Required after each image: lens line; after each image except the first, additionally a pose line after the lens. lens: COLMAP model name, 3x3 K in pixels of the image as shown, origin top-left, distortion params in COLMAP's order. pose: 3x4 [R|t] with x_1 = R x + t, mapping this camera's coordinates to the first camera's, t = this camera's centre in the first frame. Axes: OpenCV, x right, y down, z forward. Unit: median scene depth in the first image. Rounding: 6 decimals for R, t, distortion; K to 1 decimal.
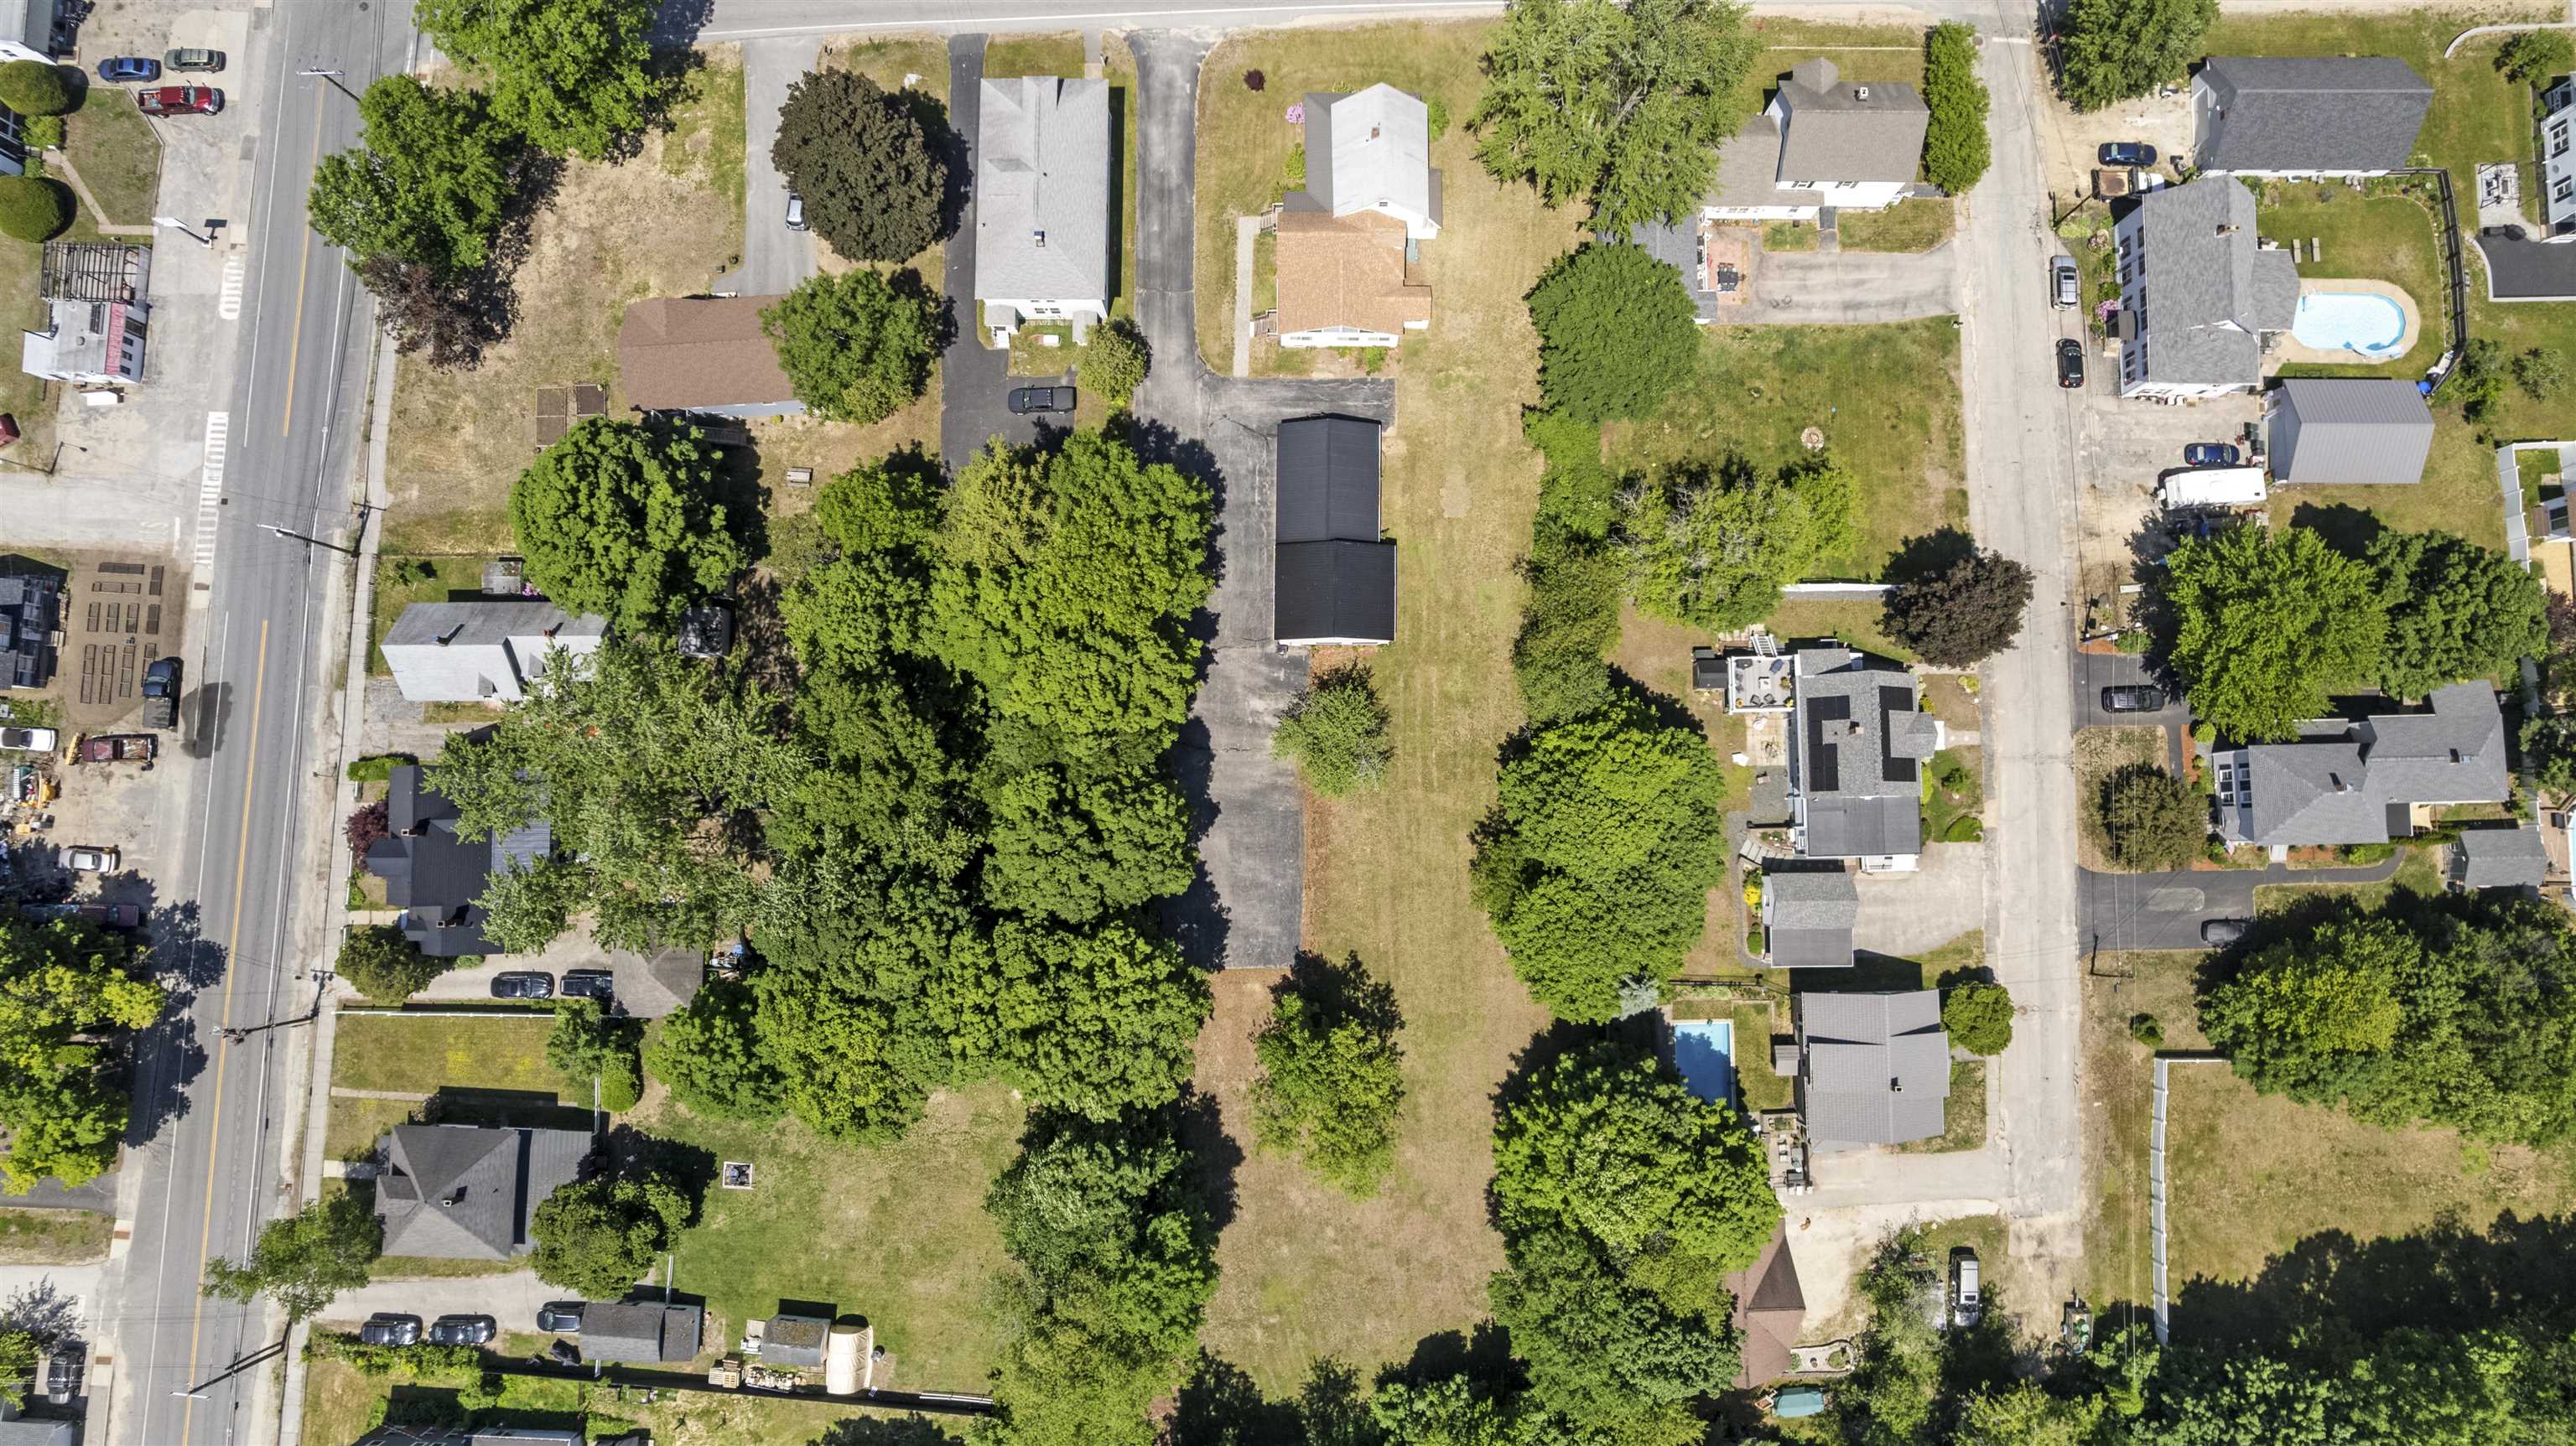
lens RADIAL K [[1635.4, 0, 1288.0], [0, 1635.4, 723.0], [0, 0, 1]] dist [-0.077458, 0.071474]
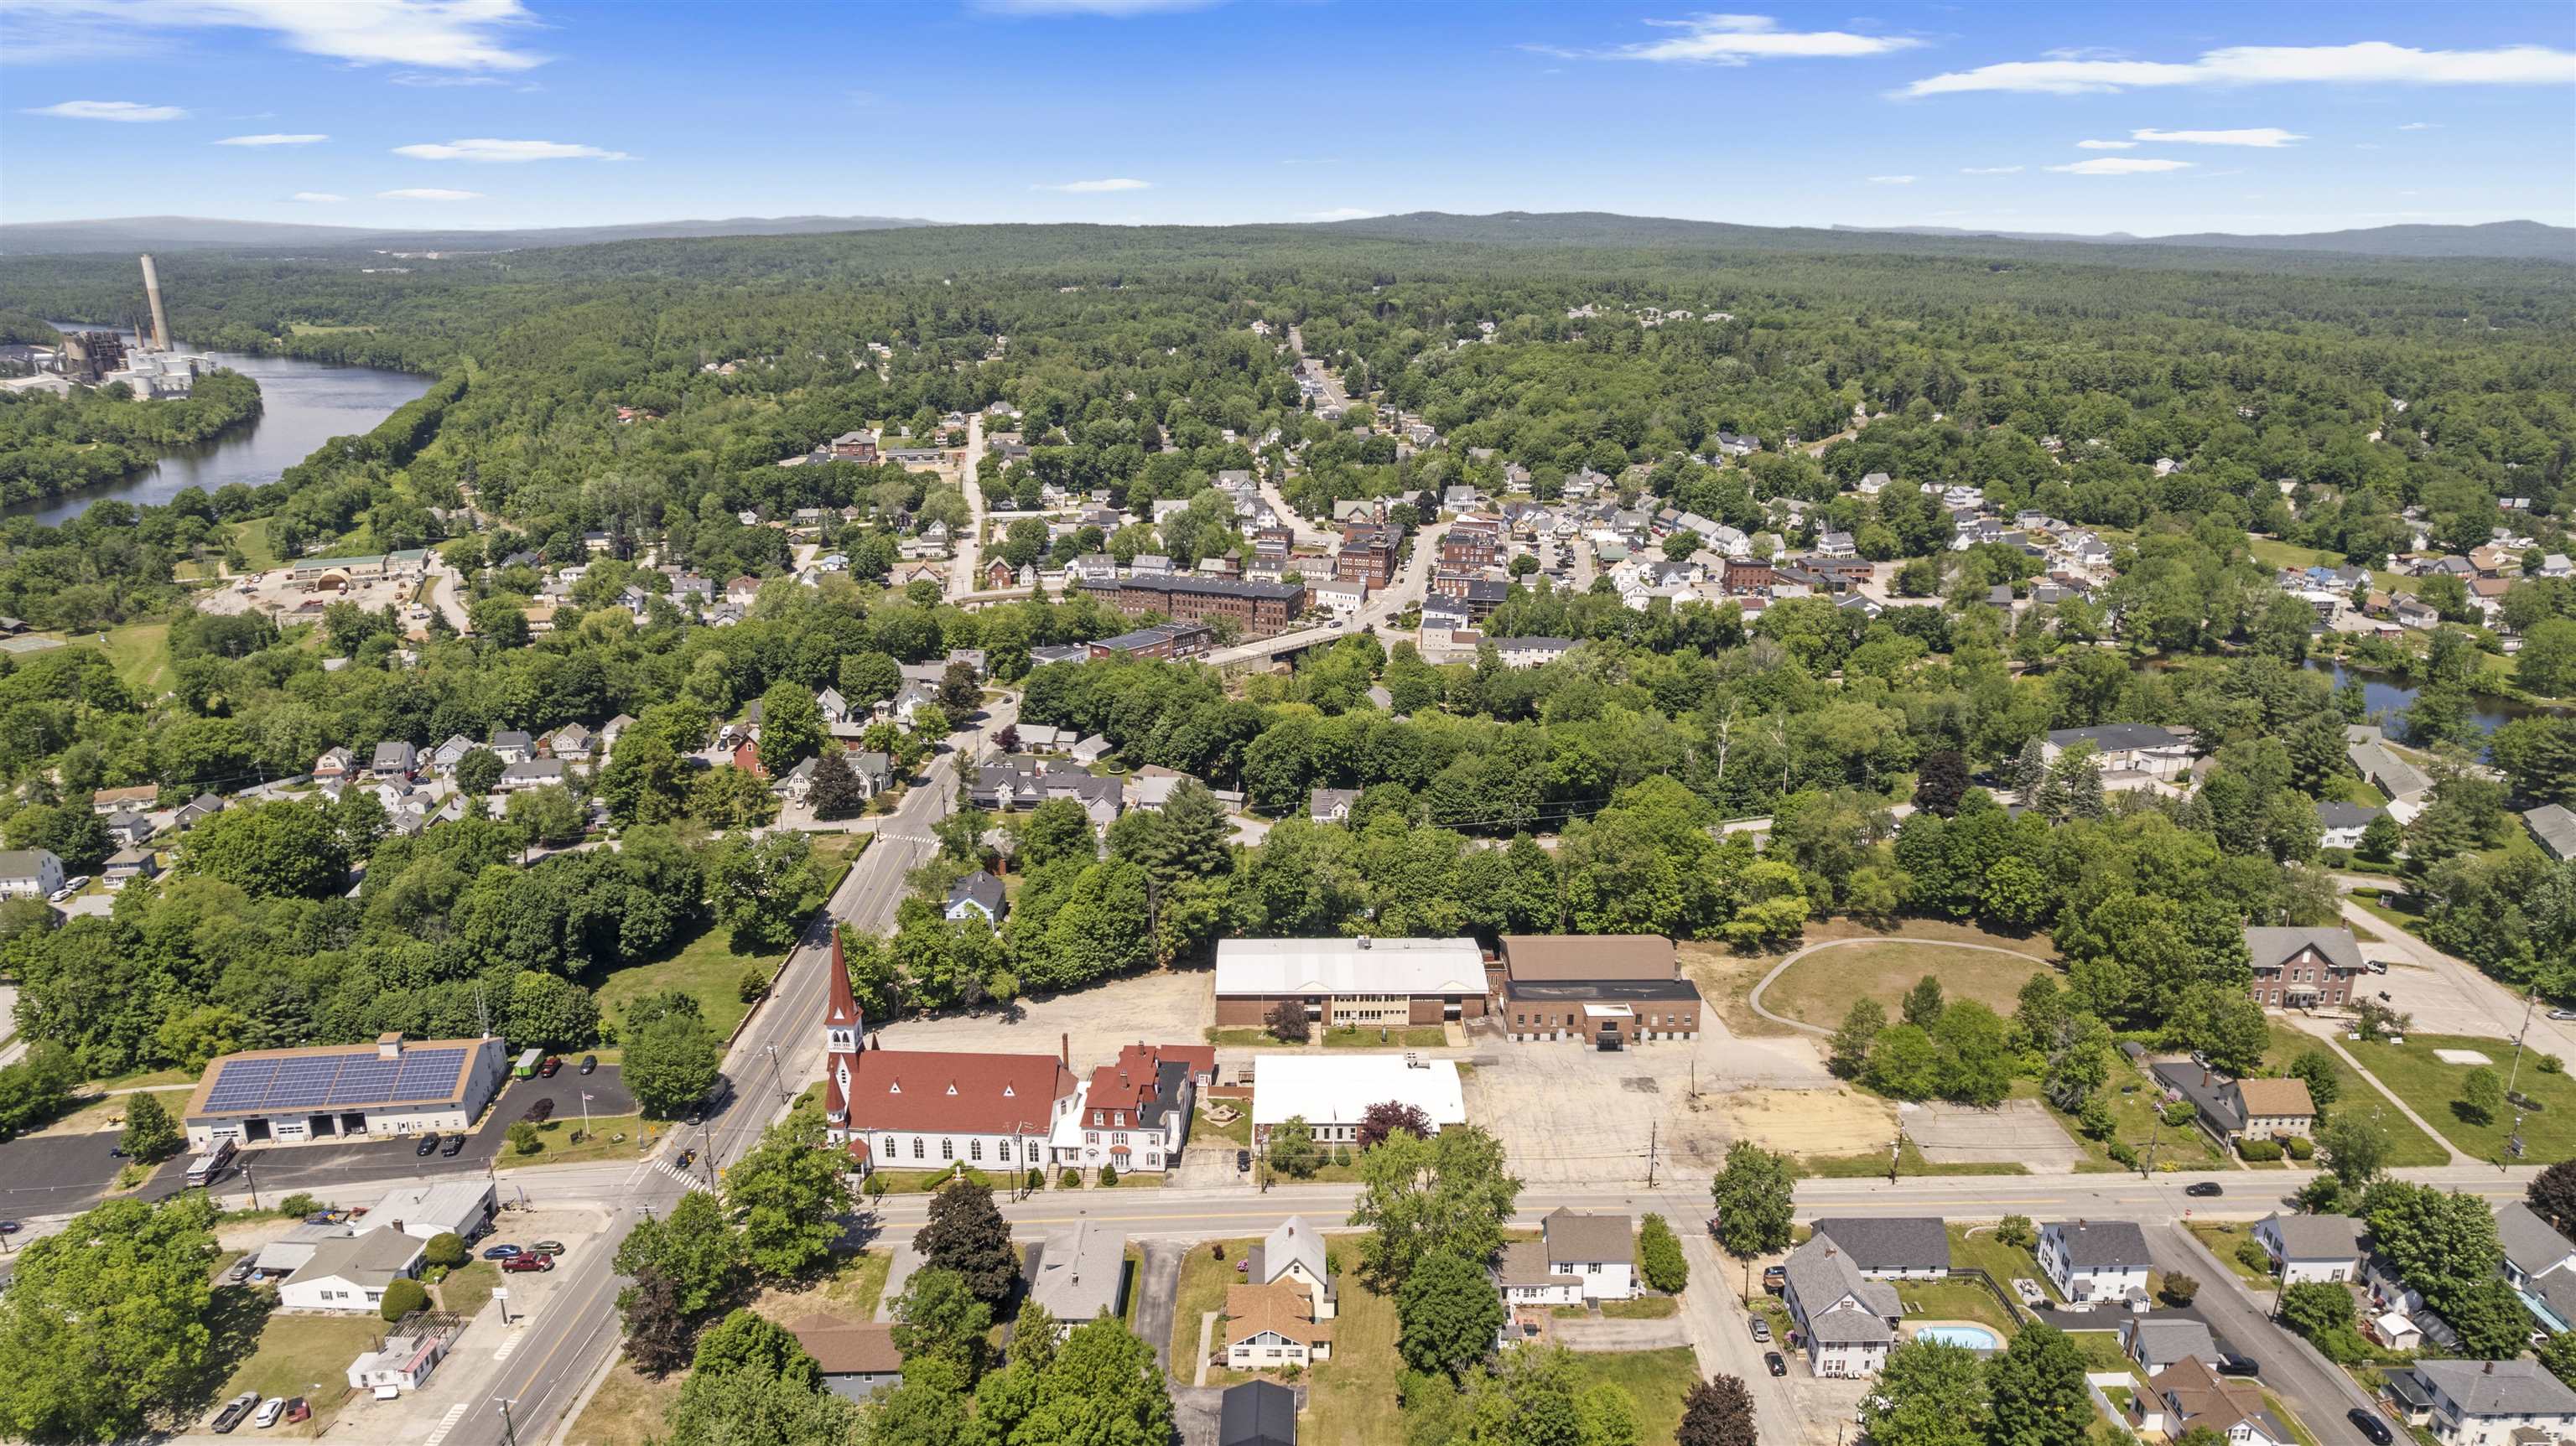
lens RADIAL K [[1635.4, 0, 1288.0], [0, 1635.4, 723.0], [0, 0, 1]] dist [-0.077458, 0.071474]
pose [[0.999964, 0.004430, -0.007288, 0.057494], [-0.008398, 0.362207, -0.932060, 0.909898], [-0.001489, 0.932087, 0.362231, -0.056622]]
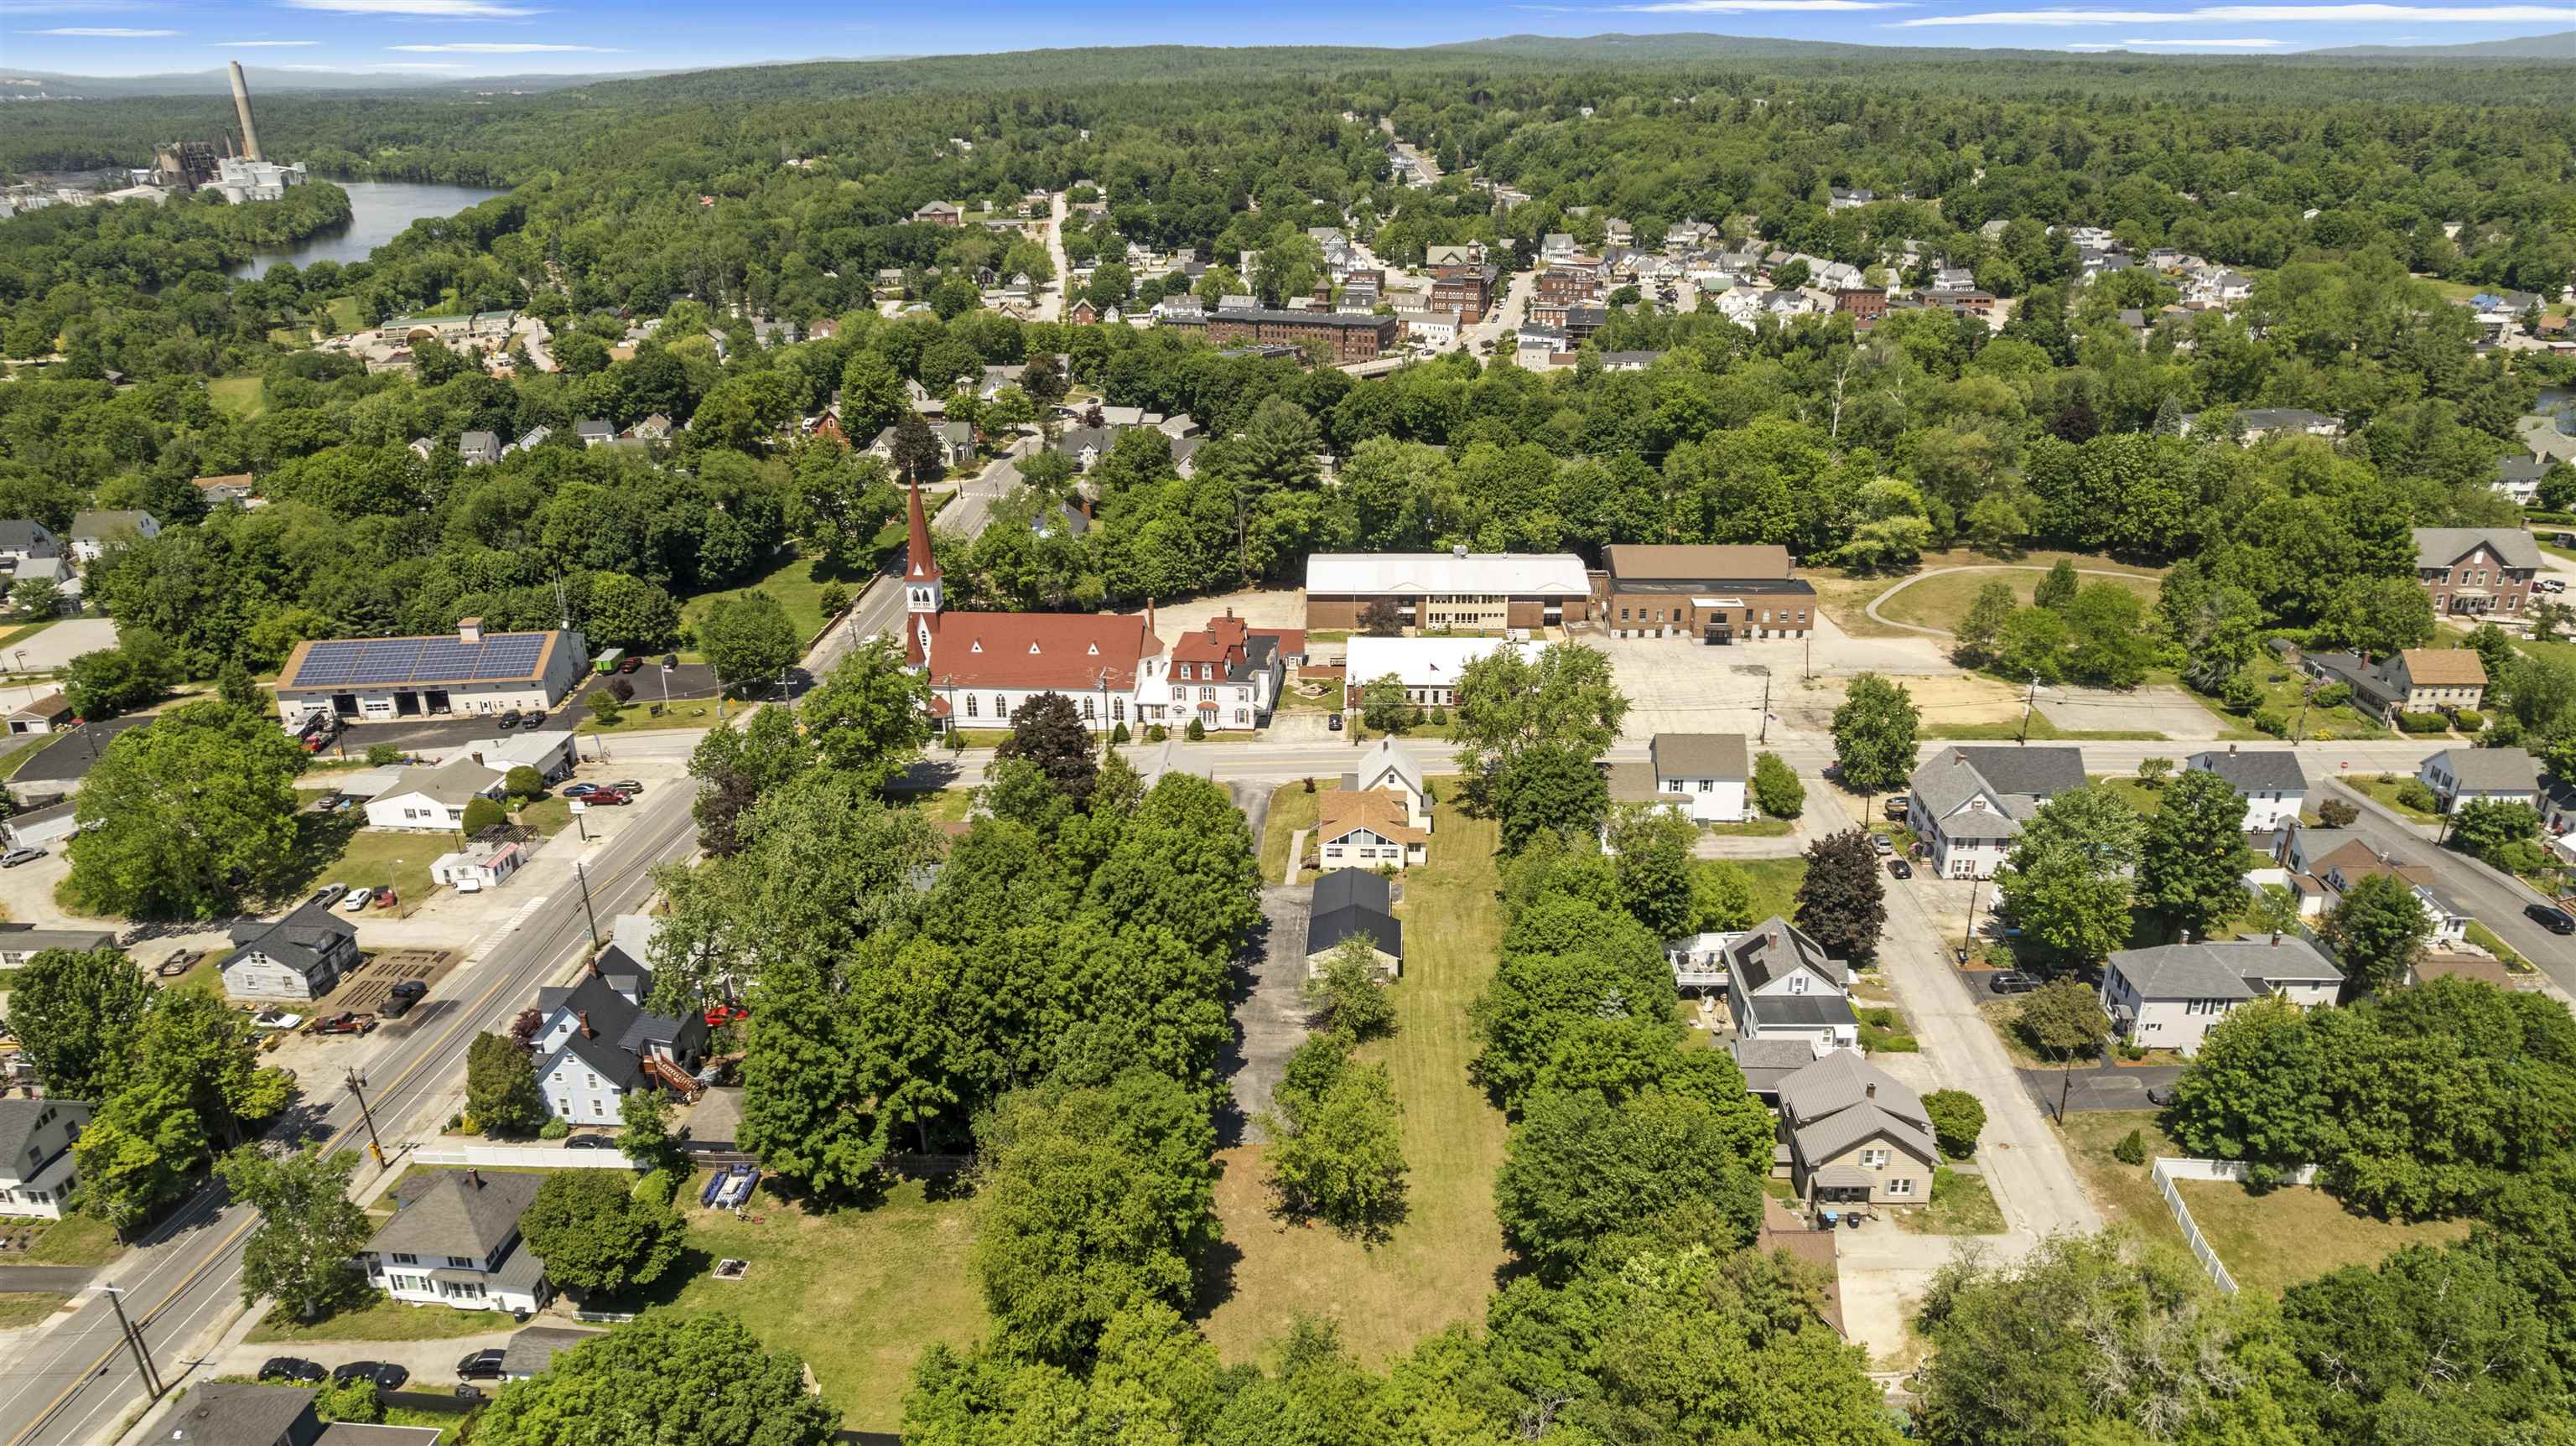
lens RADIAL K [[1635.4, 0, 1288.0], [0, 1635.4, 723.0], [0, 0, 1]] dist [-0.077458, 0.071474]
pose [[0.998172, 0.012204, -0.059191, 0.050080], [-0.058492, 0.441456, -0.895374, 0.969005], [0.015203, 0.897200, 0.441363, 0.276813]]
